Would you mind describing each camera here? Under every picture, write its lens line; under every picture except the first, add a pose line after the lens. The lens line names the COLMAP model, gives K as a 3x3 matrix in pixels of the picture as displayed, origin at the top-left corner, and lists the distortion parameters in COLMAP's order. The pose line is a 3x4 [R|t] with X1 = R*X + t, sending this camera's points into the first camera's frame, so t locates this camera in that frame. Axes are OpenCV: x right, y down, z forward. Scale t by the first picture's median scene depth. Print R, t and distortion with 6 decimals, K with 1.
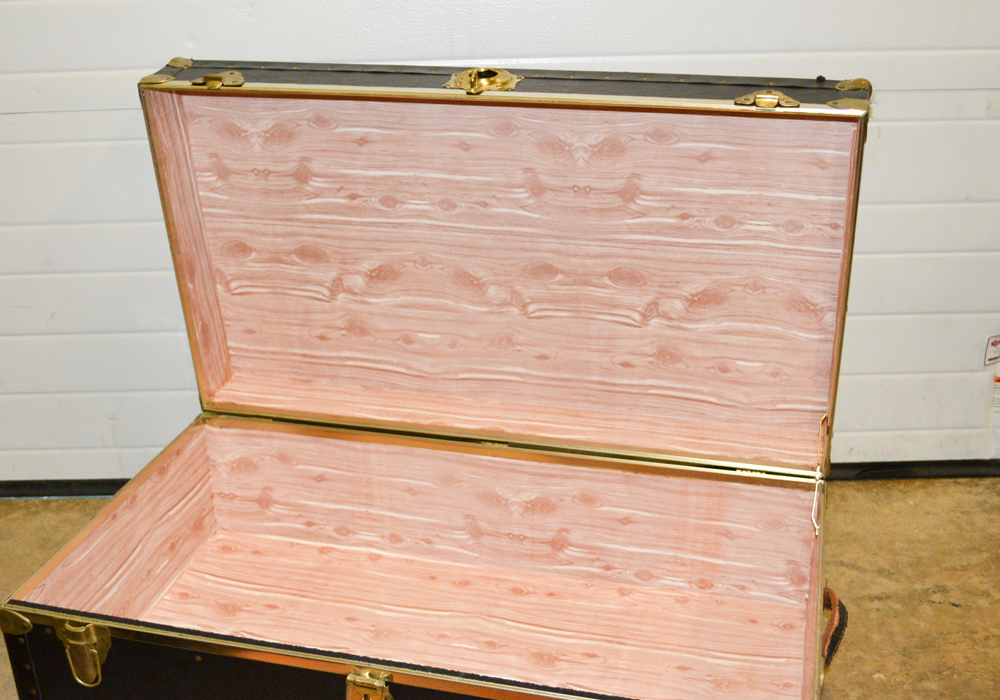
lens RADIAL K [[1149.7, 0, 499.4], [0, 1149.7, 350.8], [0, 0, 1]] dist [-0.004677, 0.000000]
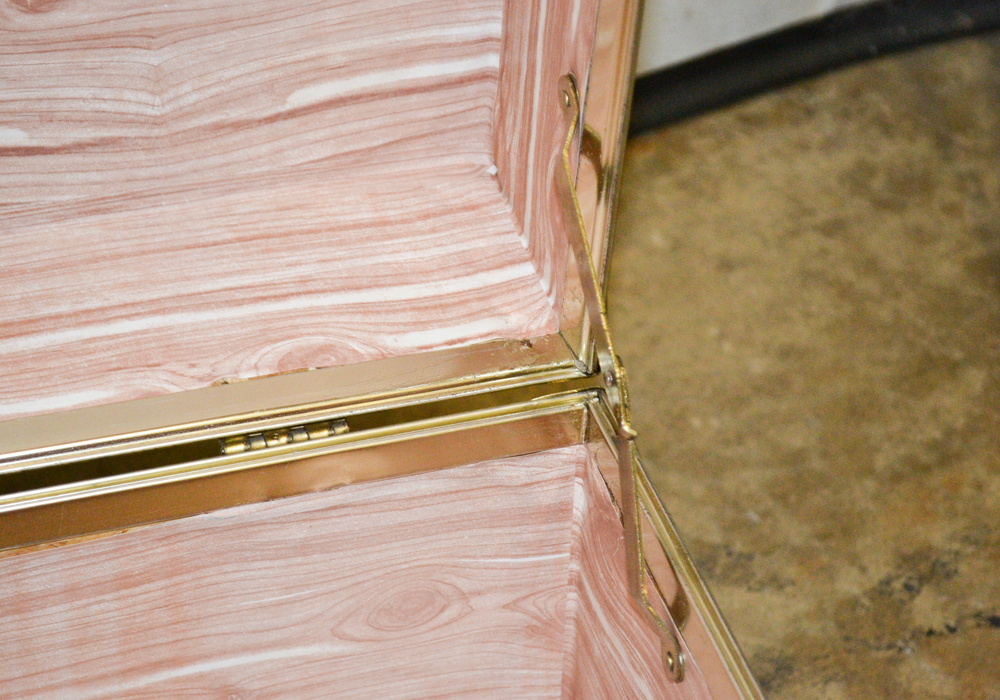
lens RADIAL K [[2669.2, 0, 501.5], [0, 2669.2, 349.9], [0, 0, 1]] dist [-0.037753, 0.000000]
pose [[0.855574, -0.296552, 0.424324, 0.039241], [0.182608, 0.939858, 0.288654, -0.048176], [-0.484405, -0.169480, 0.858271, 0.512528]]
